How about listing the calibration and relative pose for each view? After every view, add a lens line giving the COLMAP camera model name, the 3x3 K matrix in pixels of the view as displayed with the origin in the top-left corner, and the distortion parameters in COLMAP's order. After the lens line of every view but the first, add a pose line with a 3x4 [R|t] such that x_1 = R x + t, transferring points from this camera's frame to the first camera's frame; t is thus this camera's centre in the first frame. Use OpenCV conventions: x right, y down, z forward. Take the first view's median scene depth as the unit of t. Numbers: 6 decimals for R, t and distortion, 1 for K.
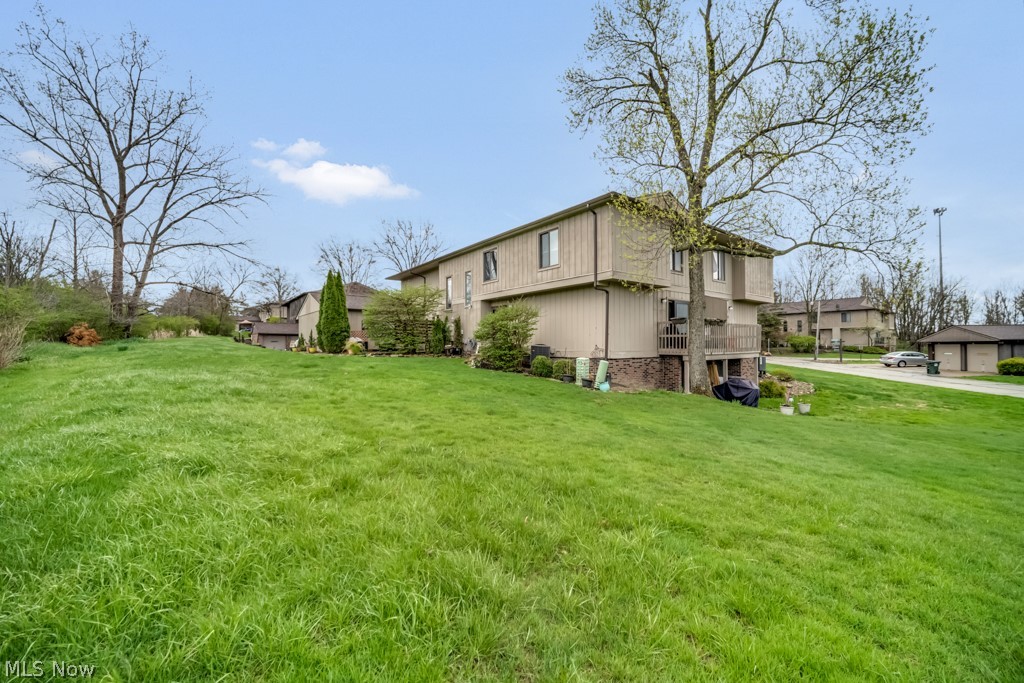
lens RADIAL K [[406.0, 0, 515.1], [0, 406.0, 340.2], [0, 0, 1]] dist [-0.000899, 0.000179]
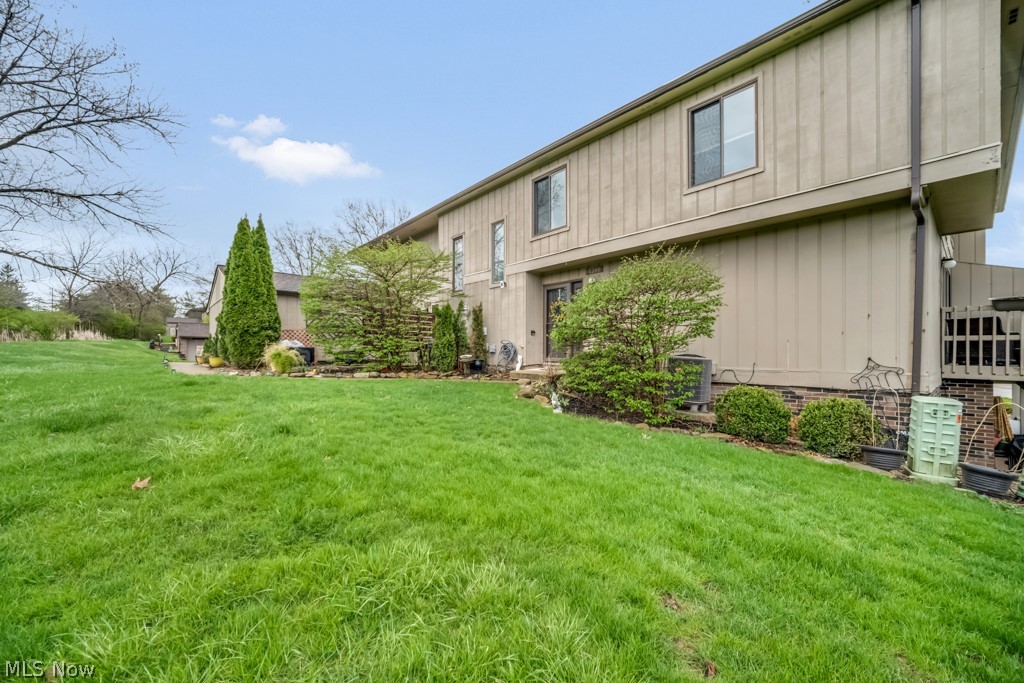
lens RADIAL K [[406.0, 0, 511.9], [0, 406.0, 351.8], [0, 0, 1]] dist [-0.000899, 0.000179]
pose [[0.998210, 0.004836, 0.059609, -0.132830], [-0.005366, 0.999947, 0.008744, 0.003198], [-0.059564, -0.009048, 0.998183, 0.457458]]
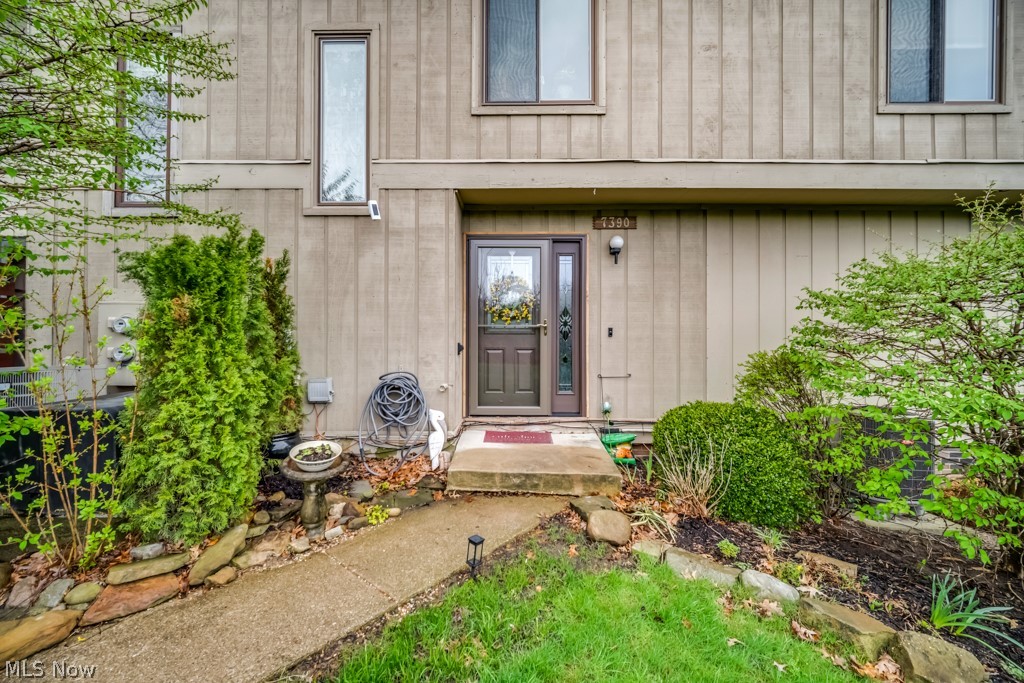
lens RADIAL K [[406.0, 0, 514.6], [0, 406.0, 335.6], [0, 0, 1]] dist [-0.000899, 0.000179]
pose [[0.618210, 0.008363, 0.785969, -0.224022], [-0.014925, 0.999888, 0.001101, -0.024794], [-0.785871, -0.012411, 0.618265, 0.836017]]
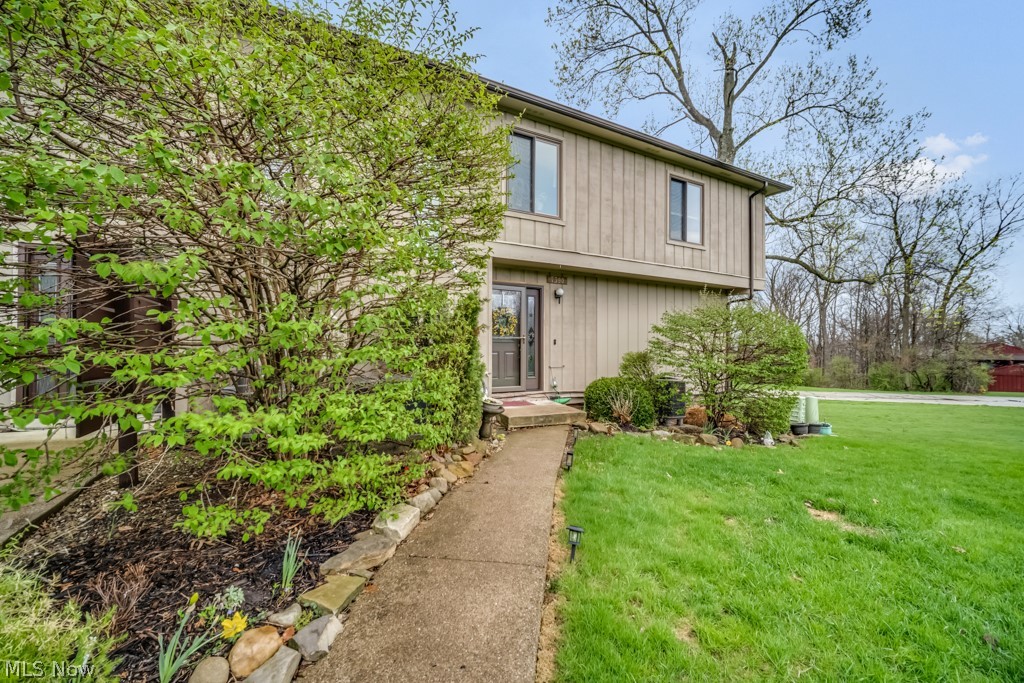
lens RADIAL K [[406.0, 0, 516.0], [0, 406.0, 342.9], [0, 0, 1]] dist [-0.000899, 0.000179]
pose [[0.162316, 0.010203, 0.986686, -0.417982], [-0.018000, 0.999811, -0.007378, -0.022720], [-0.986575, -0.016562, 0.162469, 0.908705]]
